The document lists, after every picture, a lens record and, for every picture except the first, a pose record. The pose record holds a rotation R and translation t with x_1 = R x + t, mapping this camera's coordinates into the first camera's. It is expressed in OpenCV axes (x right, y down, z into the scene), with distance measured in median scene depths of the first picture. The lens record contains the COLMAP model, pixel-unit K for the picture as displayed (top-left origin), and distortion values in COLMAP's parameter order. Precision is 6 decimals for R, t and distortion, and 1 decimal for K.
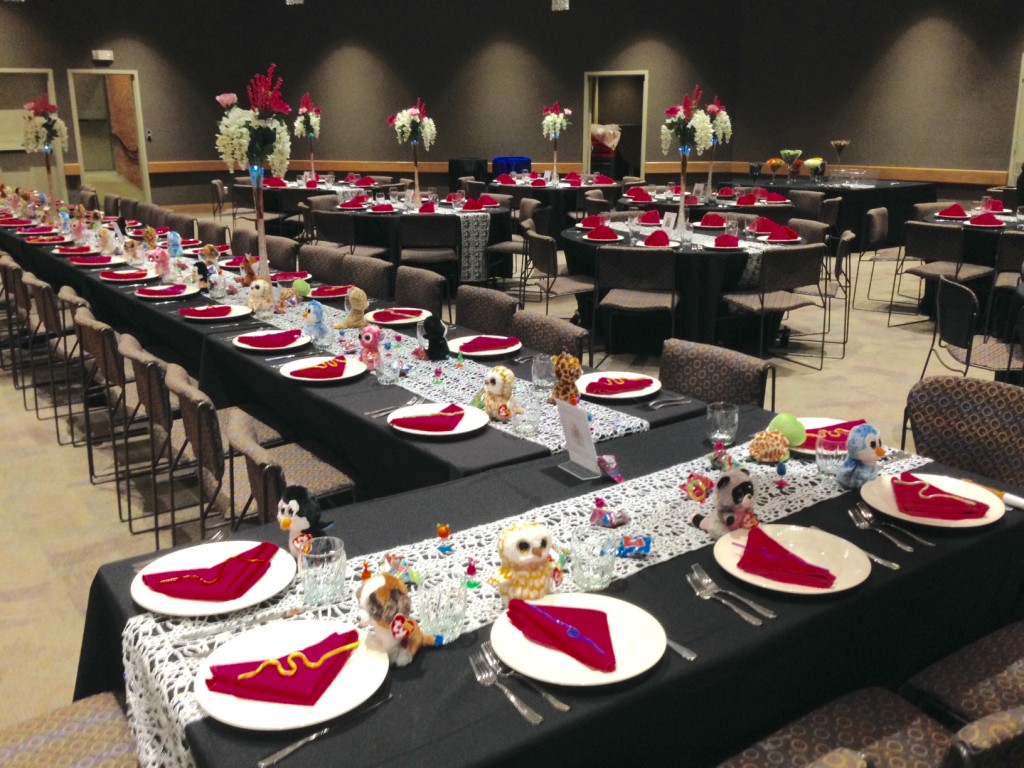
lens RADIAL K [[976.1, 0, 511.0], [0, 976.1, 382.4], [0, 0, 1]] dist [0.050746, 0.000000]
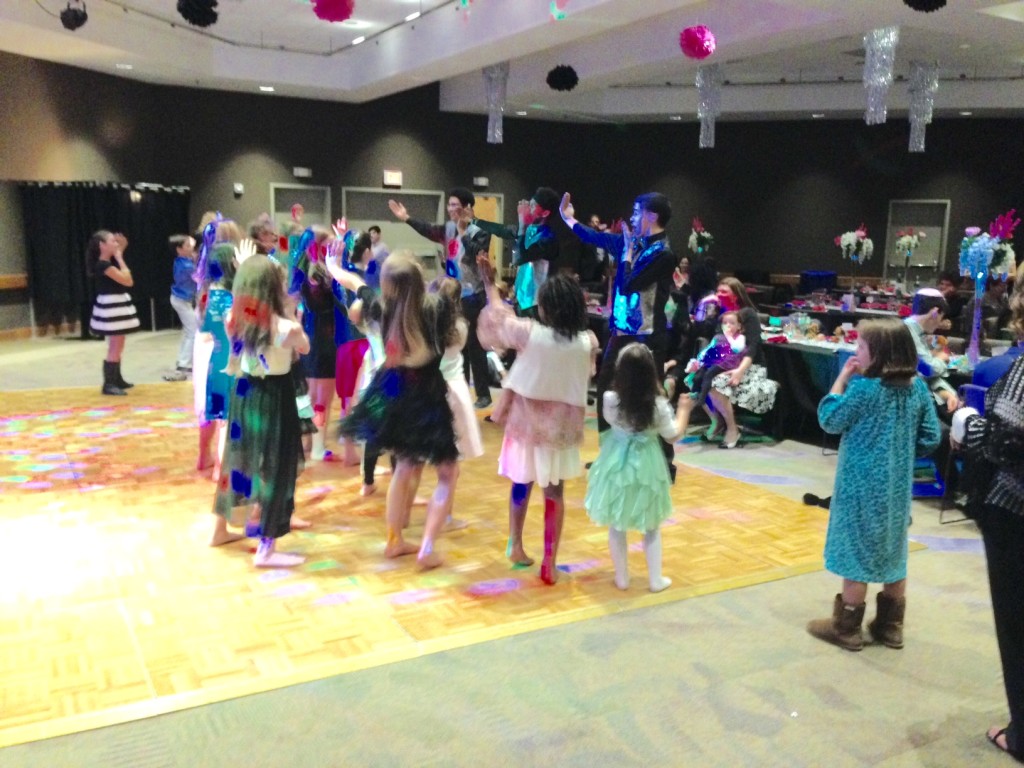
lens RADIAL K [[976.1, 0, 520.8], [0, 976.1, 389.6], [0, 0, 1]] dist [0.050746, 0.000000]
pose [[0.994369, 0.041097, -0.097682, -0.402073], [-0.050868, 0.993712, -0.099749, 0.075620], [0.092969, 0.104156, 0.990206, -0.288110]]
